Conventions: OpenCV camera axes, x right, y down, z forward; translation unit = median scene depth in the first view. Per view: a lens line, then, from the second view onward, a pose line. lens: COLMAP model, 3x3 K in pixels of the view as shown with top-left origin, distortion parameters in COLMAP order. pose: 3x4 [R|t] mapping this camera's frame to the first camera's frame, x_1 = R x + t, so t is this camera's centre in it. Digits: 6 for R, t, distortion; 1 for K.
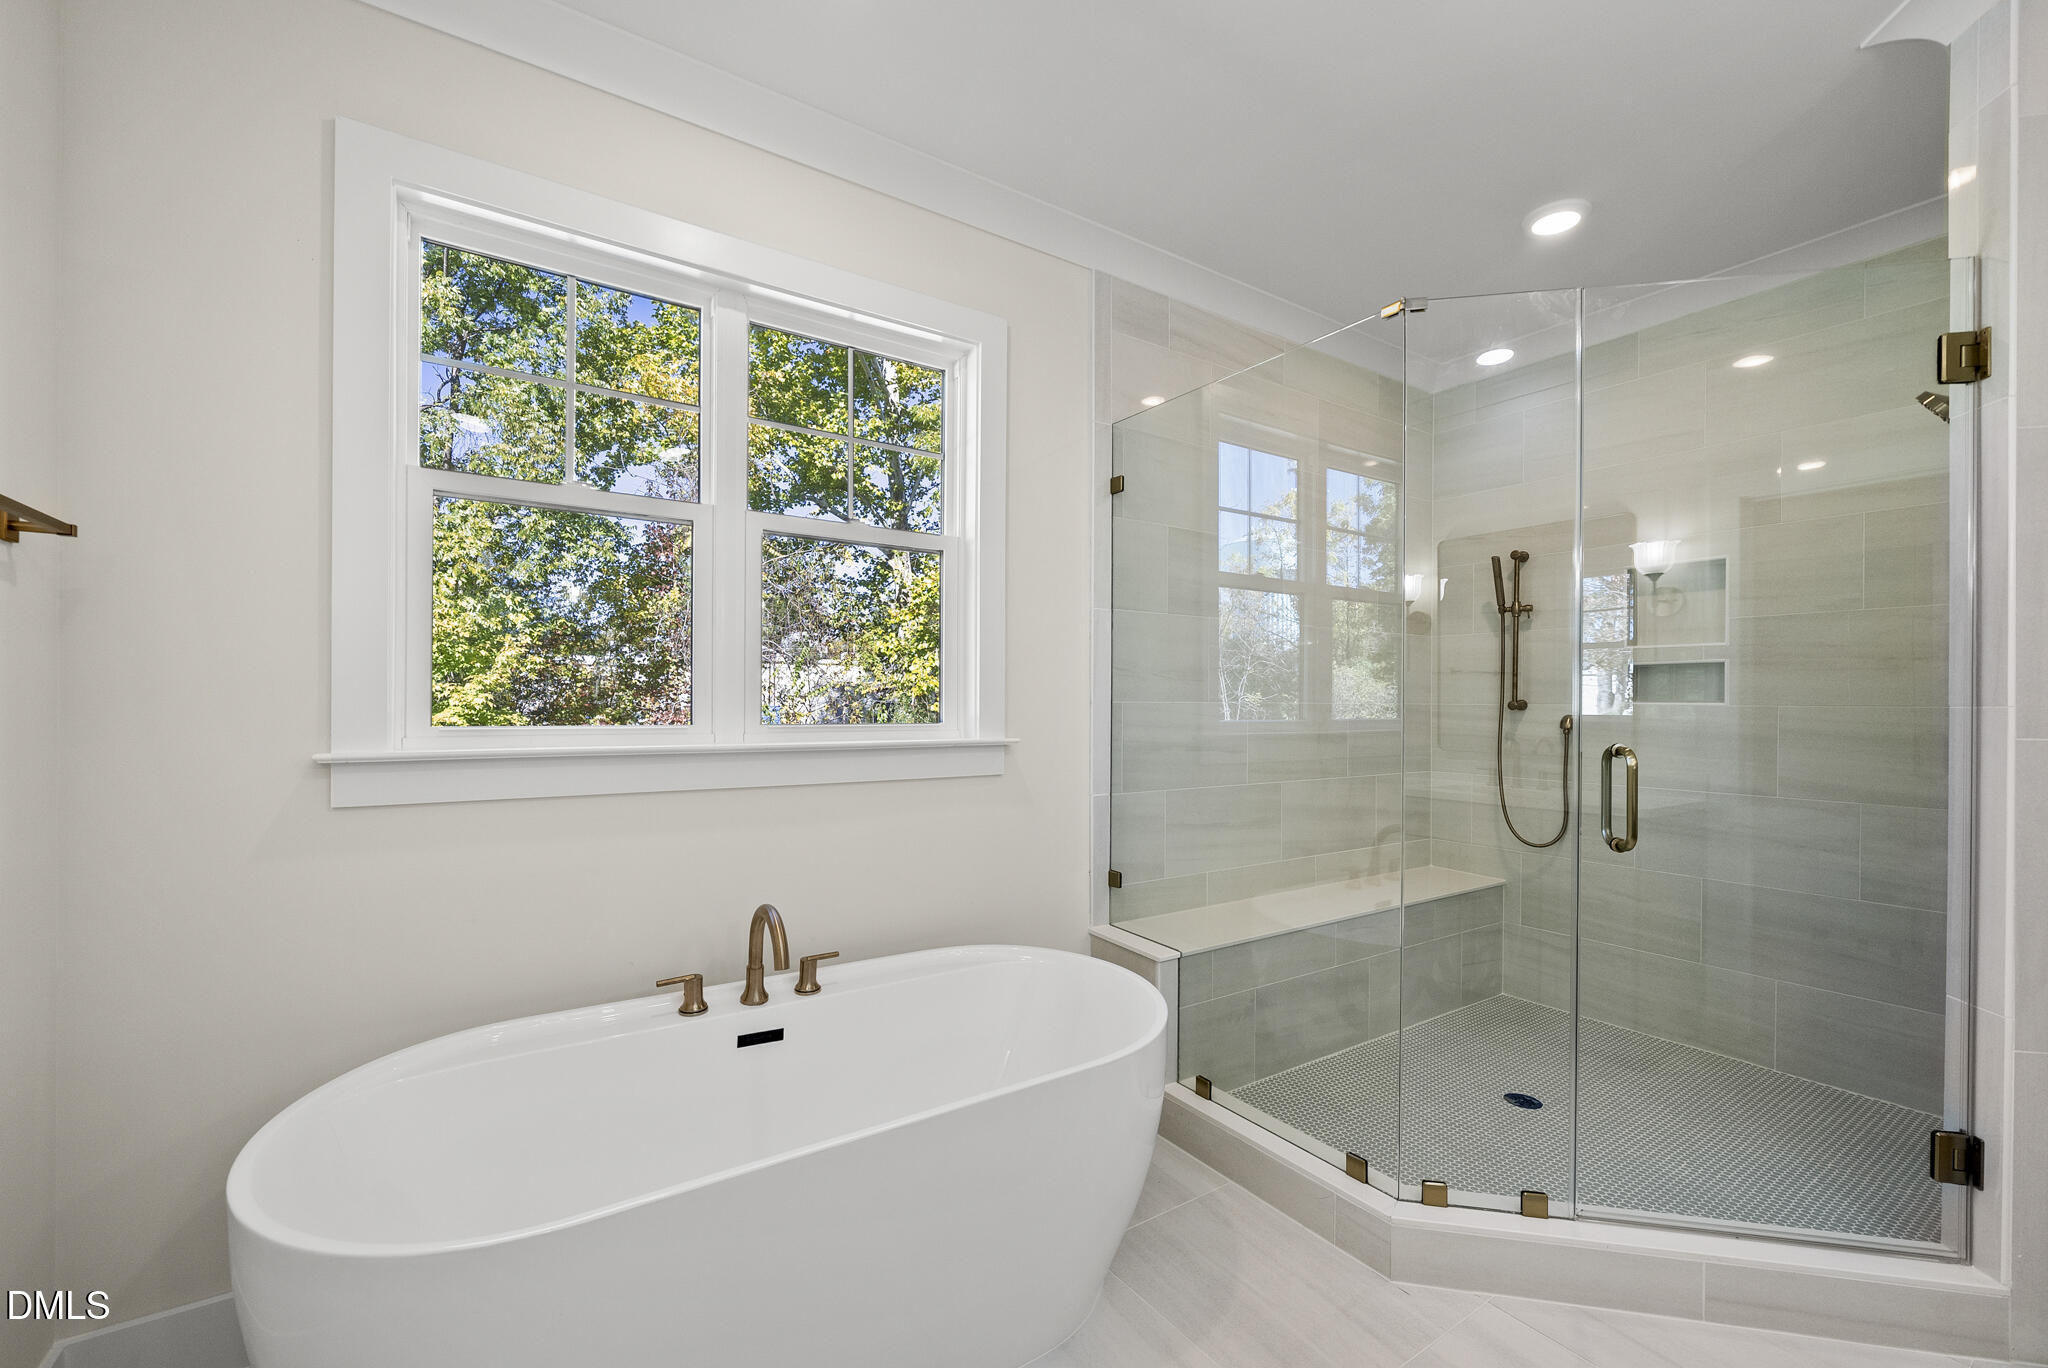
lens RADIAL K [[837.4, 0, 1023.5], [0, 837.4, 701.8], [0, 0, 1]] dist [-0.007644, 0.000475]
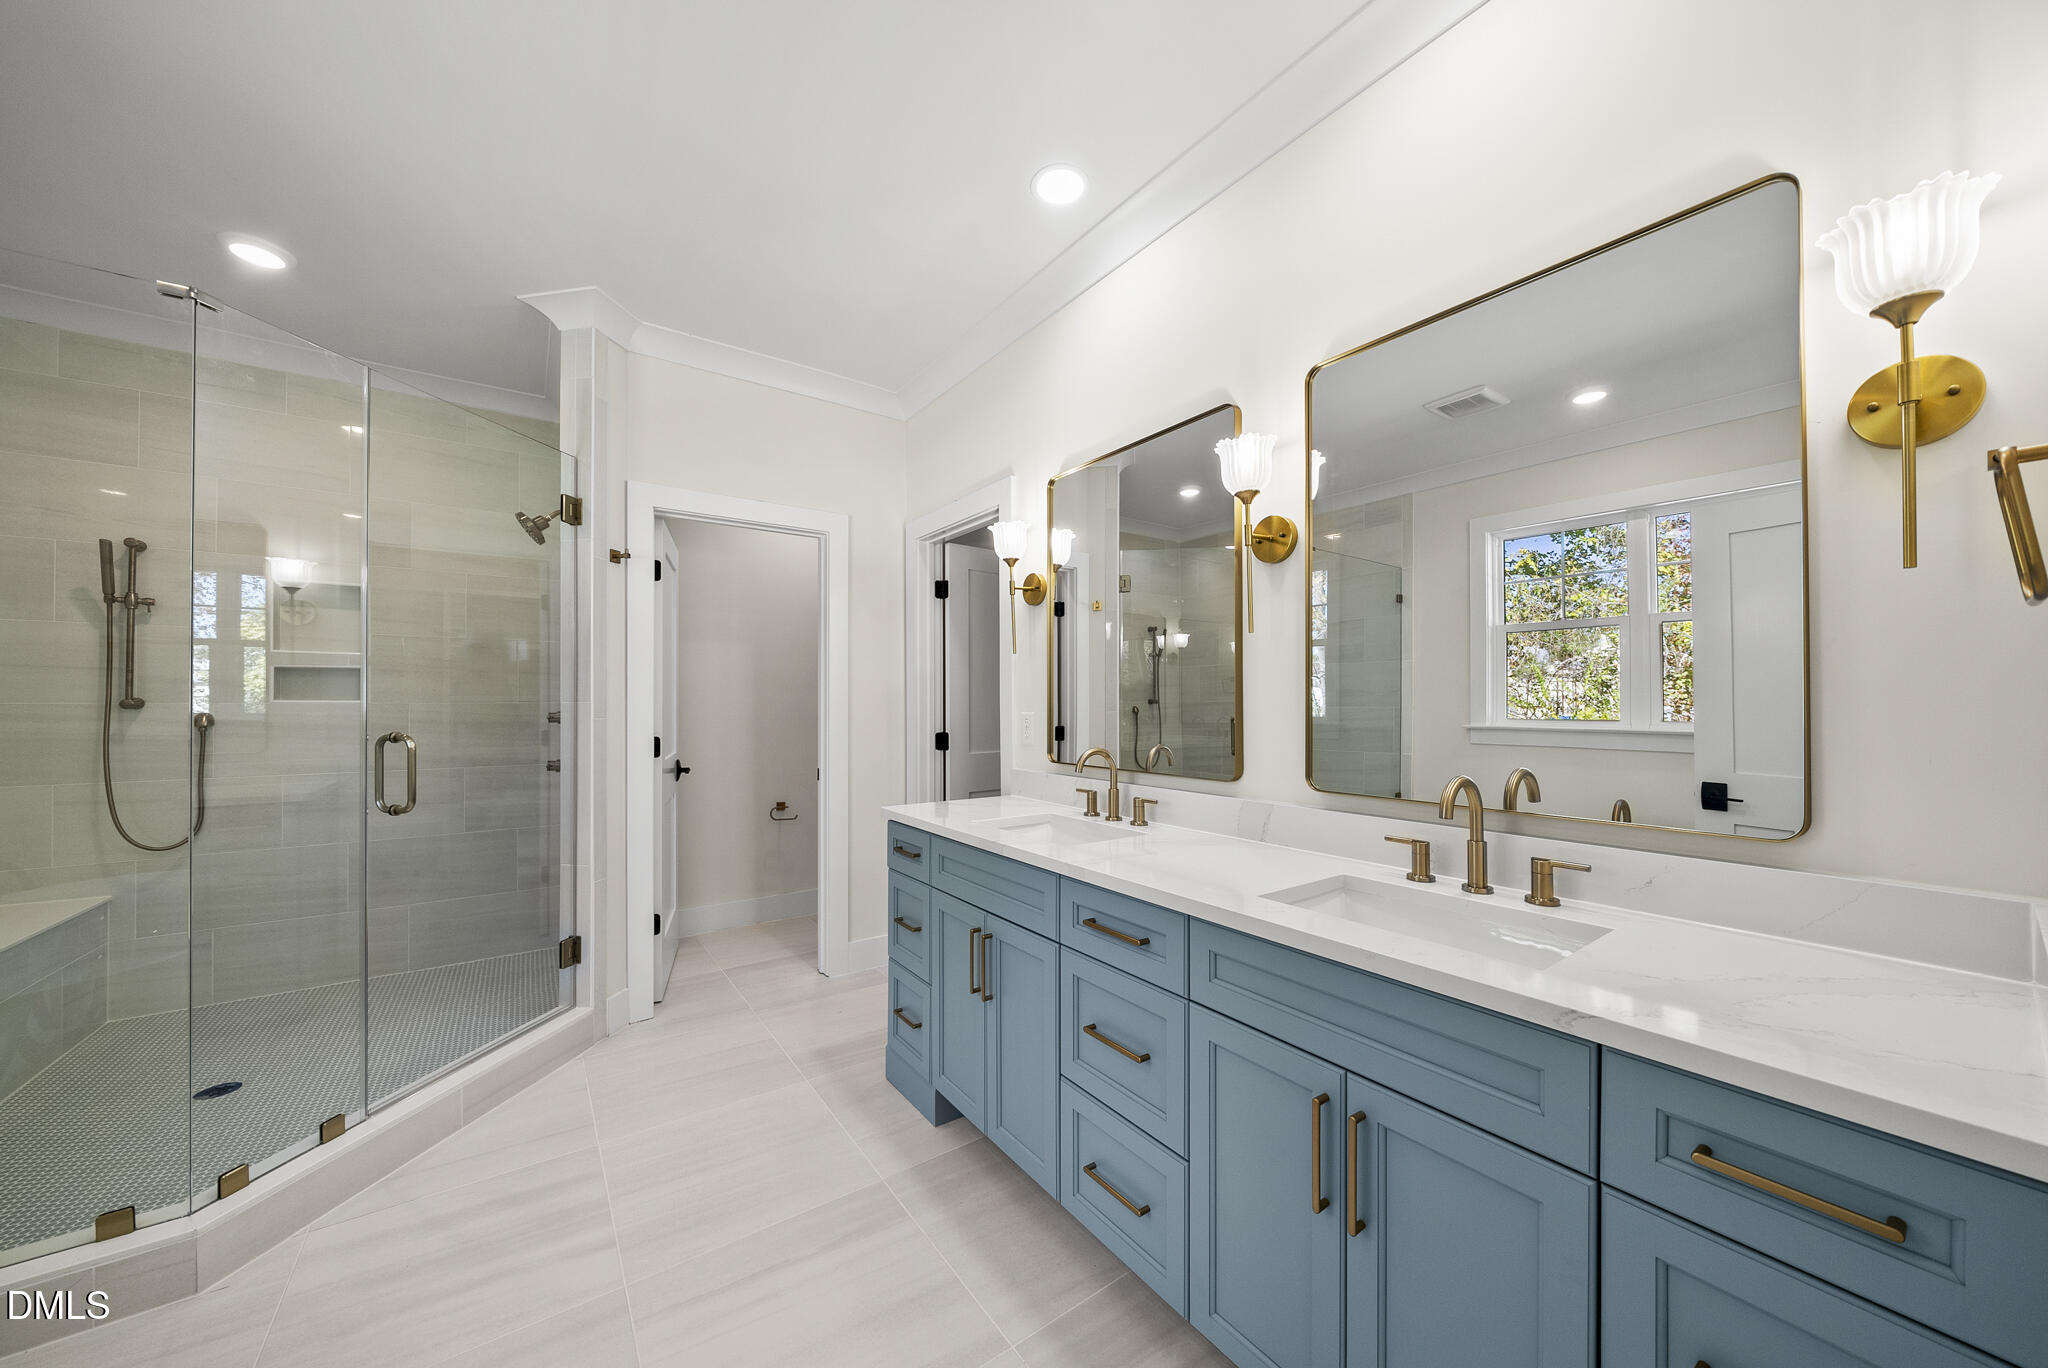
lens RADIAL K [[704.3, 0, 1019.0], [0, 704.3, 697.7], [0, 0, 1]] dist [-0.006605, 0.000114]
pose [[-0.034016, 0.002256, 0.999419, -0.270994], [0.001559, 0.999996, -0.002204, 0.000571], [-0.999420, 0.001483, -0.034020, 0.044530]]
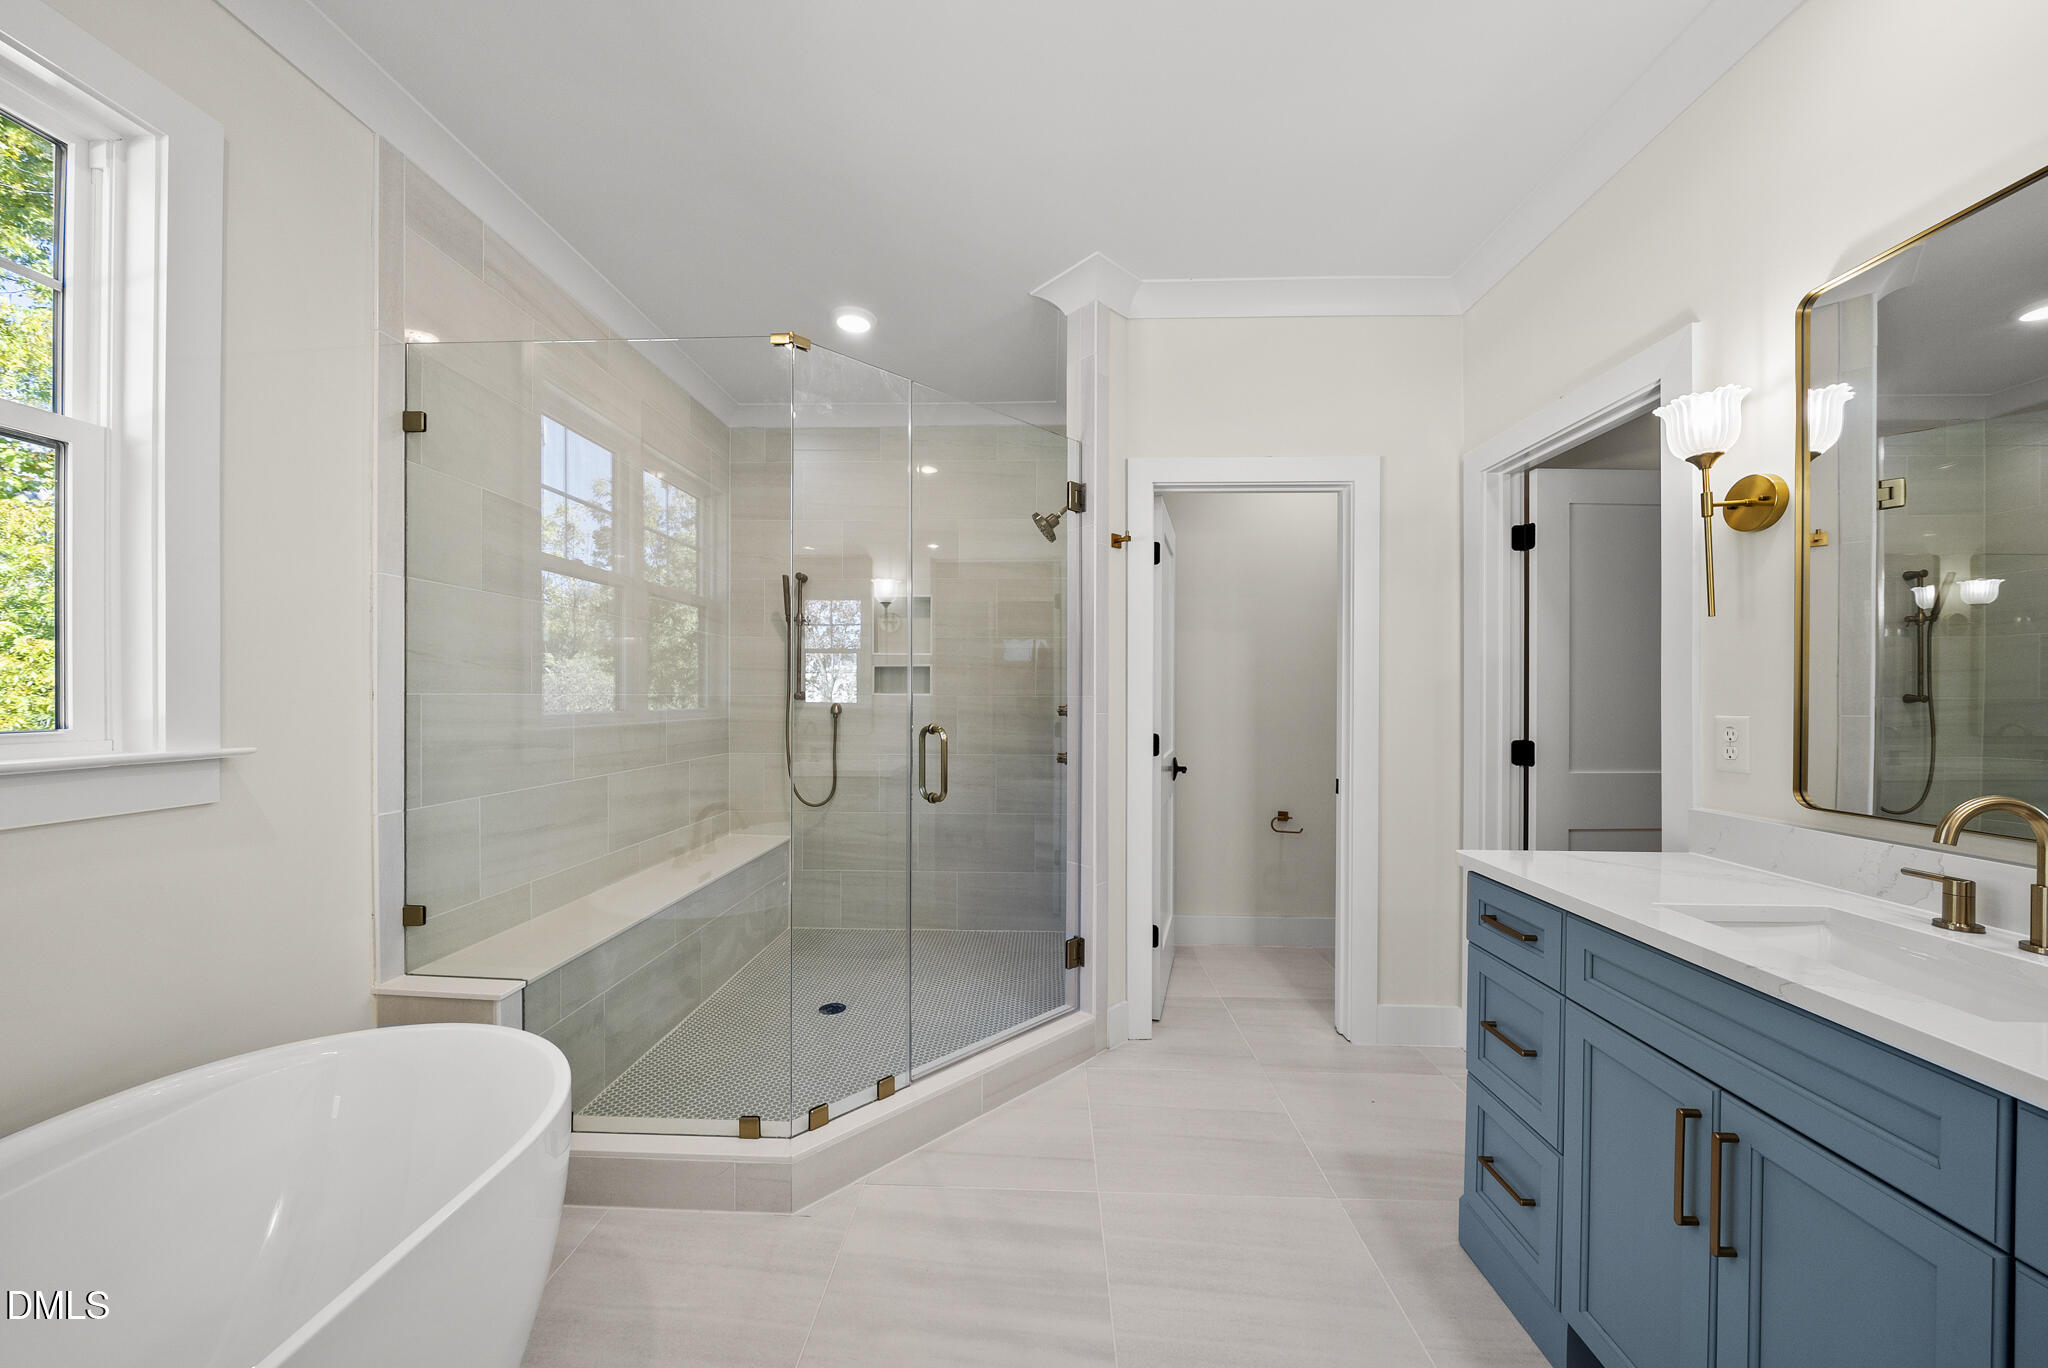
lens RADIAL K [[704.3, 0, 1018.7], [0, 704.3, 696.3], [0, 0, 1]] dist [-0.006605, 0.000114]
pose [[0.584725, -0.004083, 0.811222, -0.093300], [0.000282, 0.999988, 0.004830, -0.000399], [-0.811232, -0.002596, 0.584719, 0.139270]]
